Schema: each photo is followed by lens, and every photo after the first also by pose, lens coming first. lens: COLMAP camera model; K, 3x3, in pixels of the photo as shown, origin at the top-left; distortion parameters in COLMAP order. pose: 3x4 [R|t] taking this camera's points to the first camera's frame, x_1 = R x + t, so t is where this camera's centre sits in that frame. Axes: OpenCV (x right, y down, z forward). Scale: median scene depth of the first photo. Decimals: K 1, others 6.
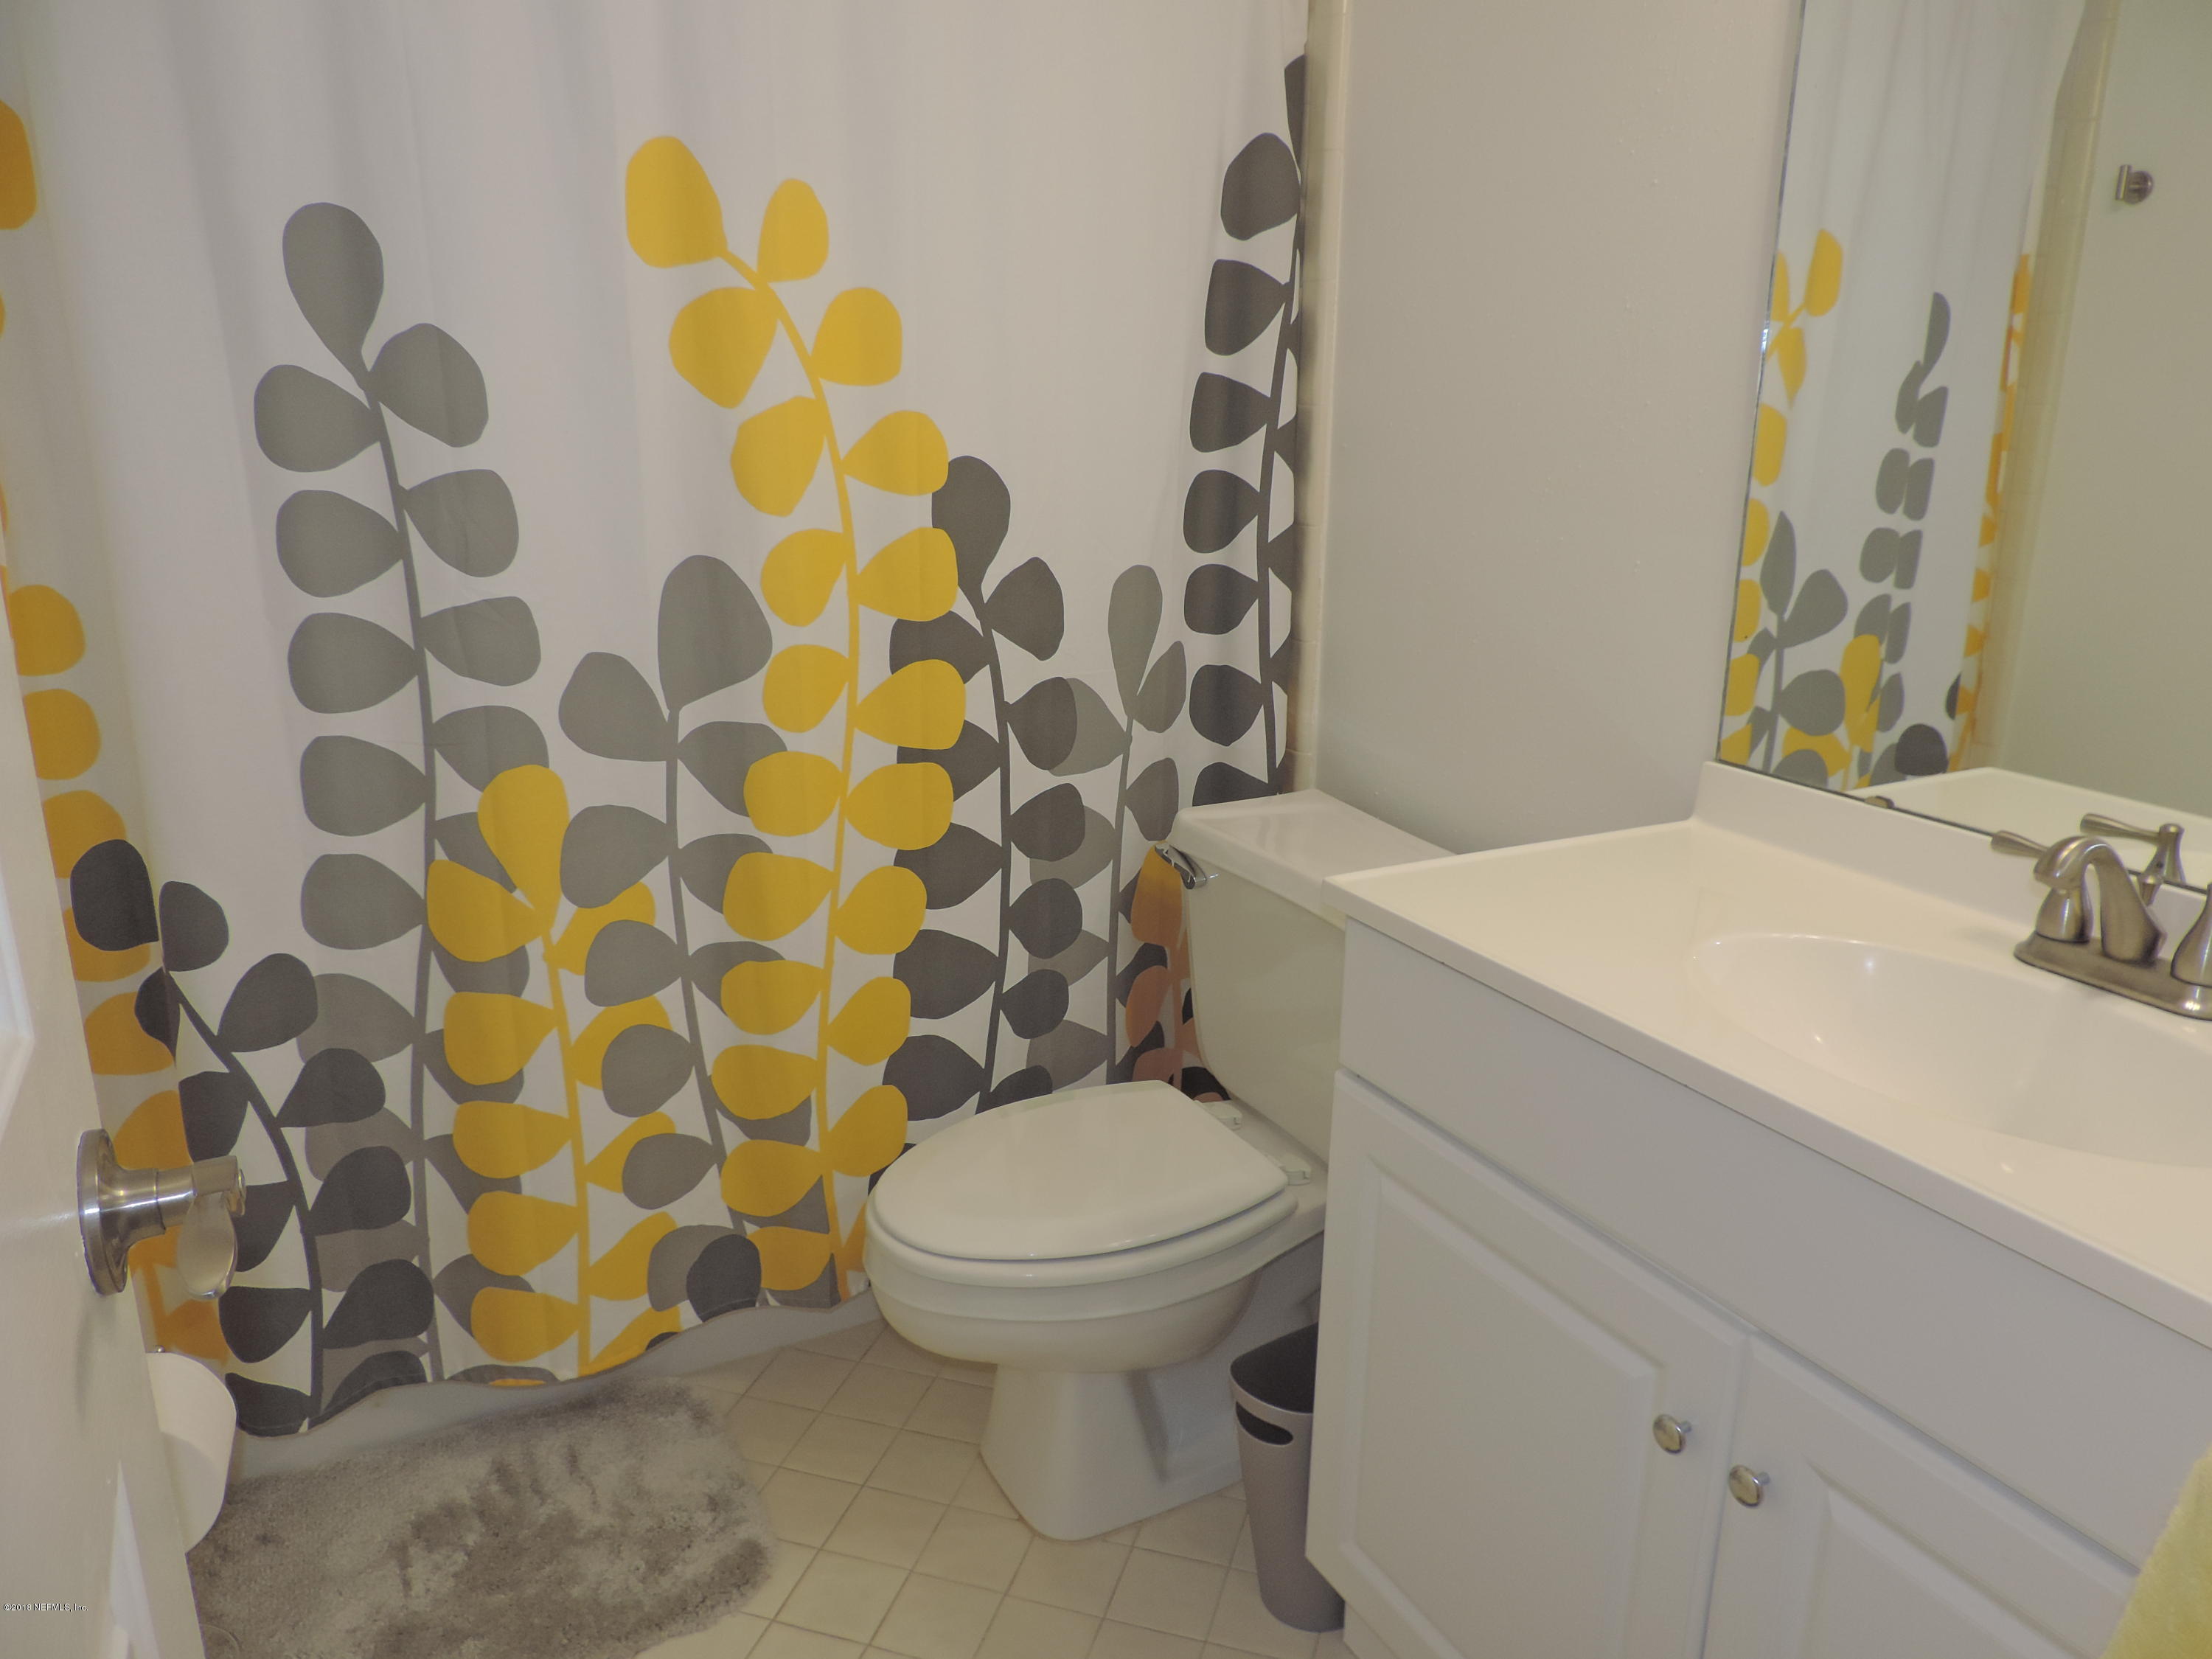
lens RADIAL K [[1580.5, 0, 1107.3], [0, 1580.5, 831.2], [0, 0, 1]] dist [-0.020973, -0.002734]
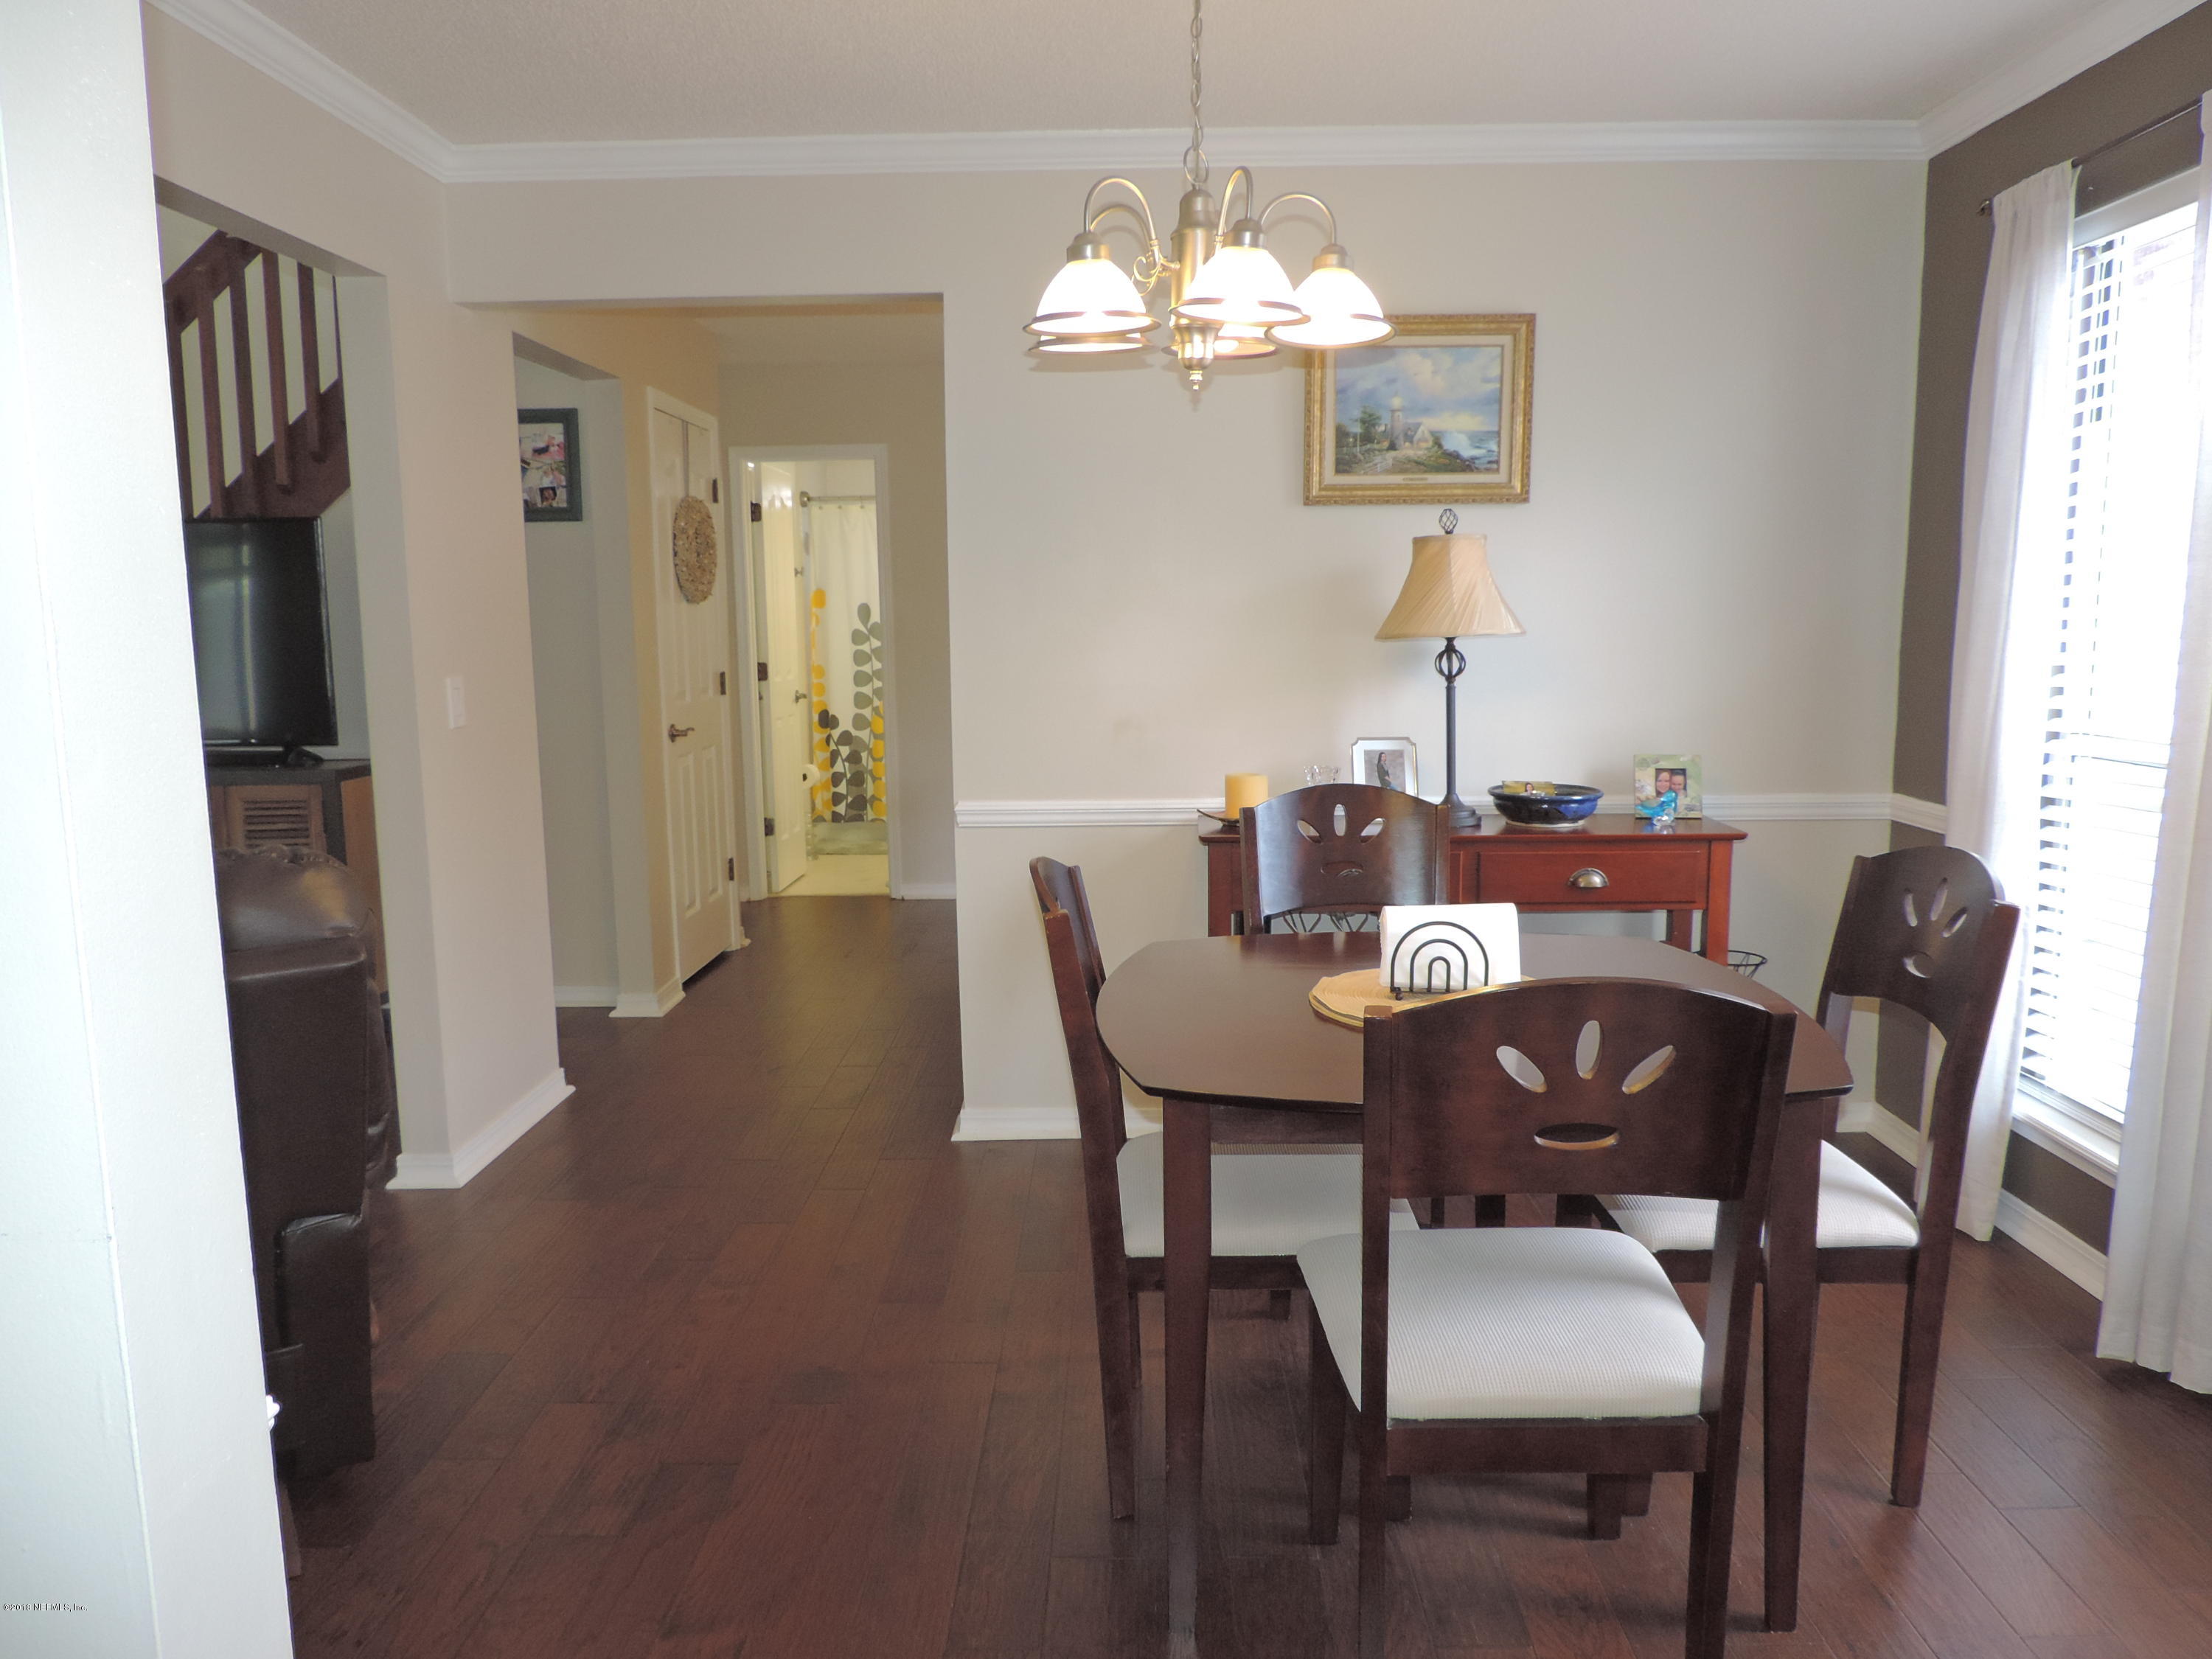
lens RADIAL K [[1567.3, 0, 1095.1], [0, 1567.3, 827.6], [0, 0, 1]] dist [-0.022576, -0.000755]
pose [[0.876289, 0.043578, -0.479811, 2.952214], [-0.112258, 0.986958, -0.115381, 0.968986], [0.468525, 0.154970, 0.869752, -3.404794]]
